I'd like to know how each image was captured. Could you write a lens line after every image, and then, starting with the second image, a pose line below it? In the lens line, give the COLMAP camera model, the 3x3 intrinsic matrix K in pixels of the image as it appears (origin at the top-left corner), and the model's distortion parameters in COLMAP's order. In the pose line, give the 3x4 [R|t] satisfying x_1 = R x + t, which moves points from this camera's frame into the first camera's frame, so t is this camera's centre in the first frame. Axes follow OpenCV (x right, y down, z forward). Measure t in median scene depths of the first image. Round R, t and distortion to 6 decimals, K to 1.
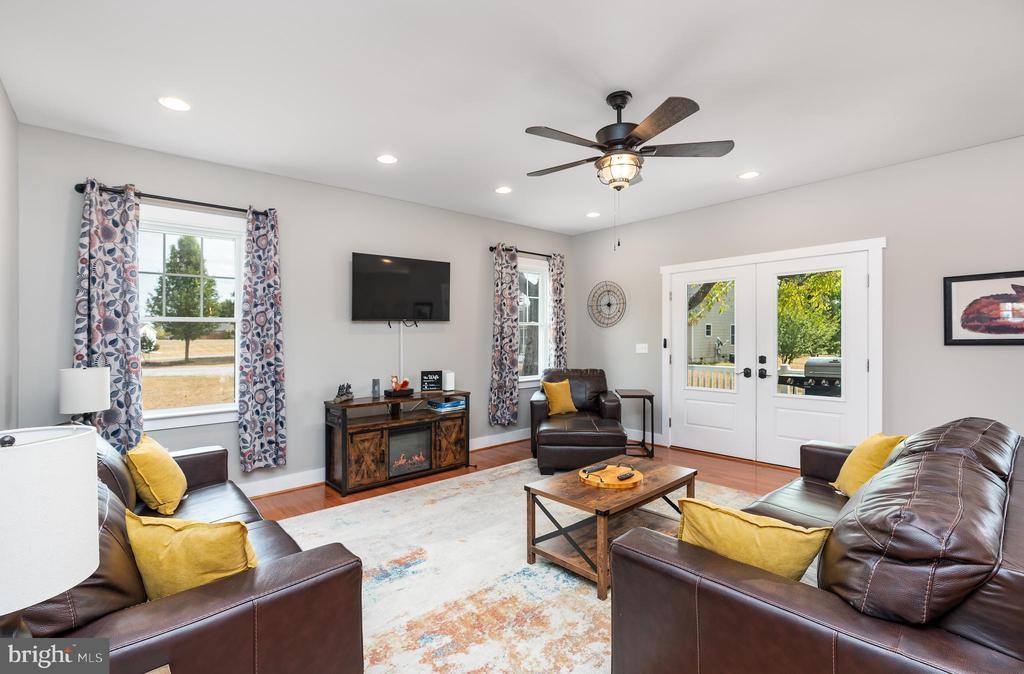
lens RADIAL K [[465.6, 0, 503.7], [0, 465.6, 338.9], [0, 0, 1]] dist [-0.006613, 0.002318]
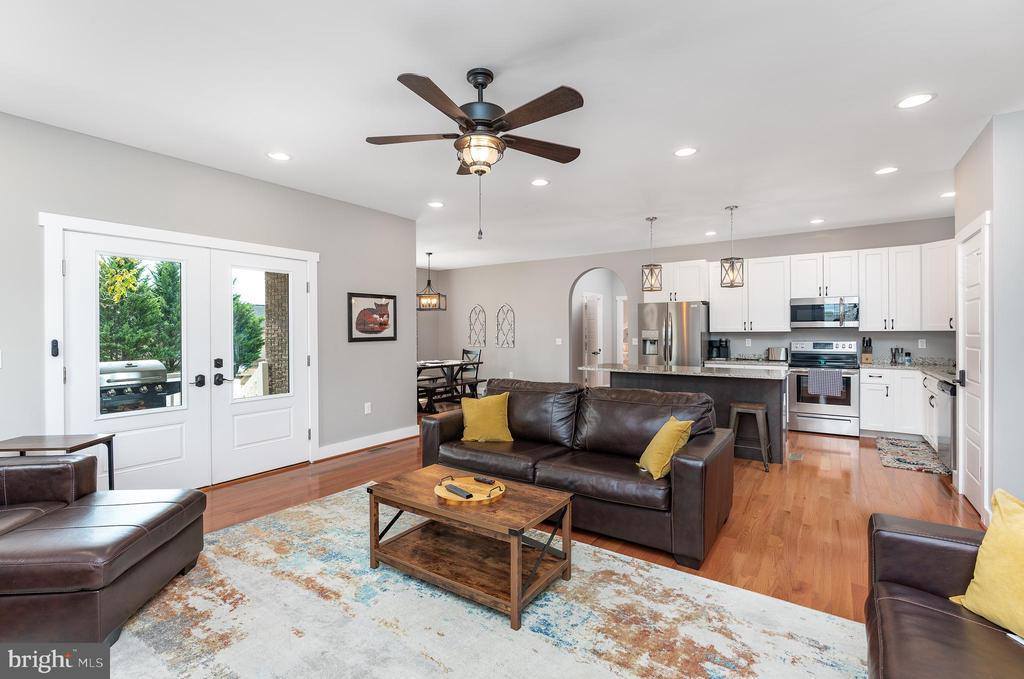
lens RADIAL K [[465.6, 0, 498.8], [0, 465.6, 339.2], [0, 0, 1]] dist [-0.006613, 0.002318]
pose [[-0.231805, -0.004947, 0.972750, -0.456838], [0.009571, 0.999927, 0.007366, -0.000604], [-0.972715, 0.011018, -0.231741, 0.807798]]
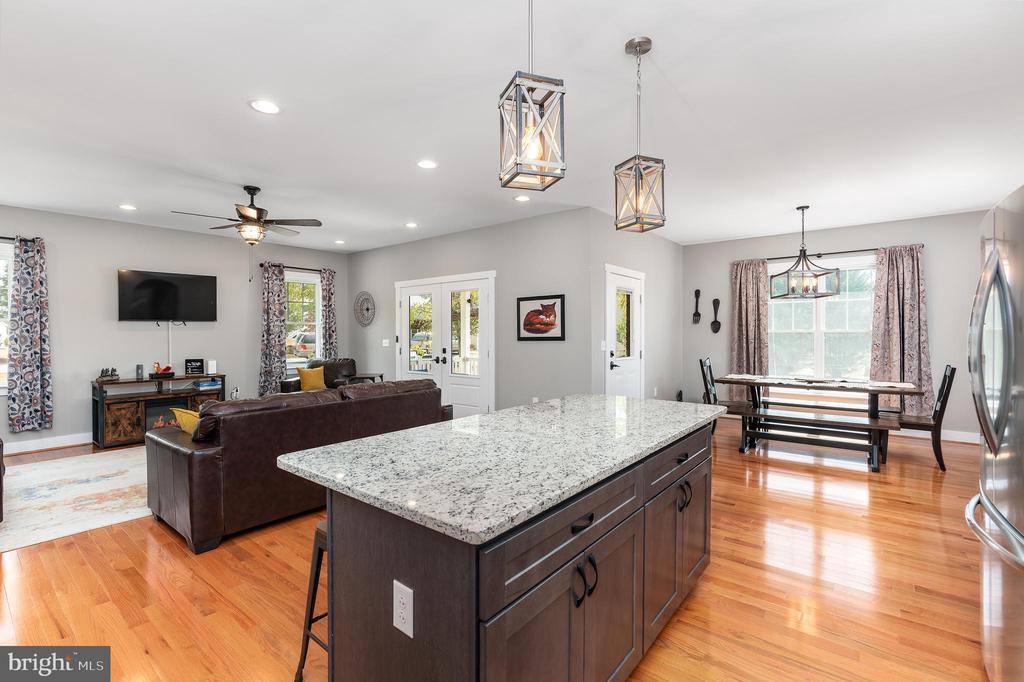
lens RADIAL K [[465.6, 0, 503.5], [0, 465.6, 340.8], [0, 0, 1]] dist [-0.006613, 0.002318]
pose [[0.985946, 0.003378, 0.167029, 0.577306], [-0.005236, 0.999929, 0.010682, -0.002034], [-0.166981, -0.011406, 0.985894, -0.525255]]
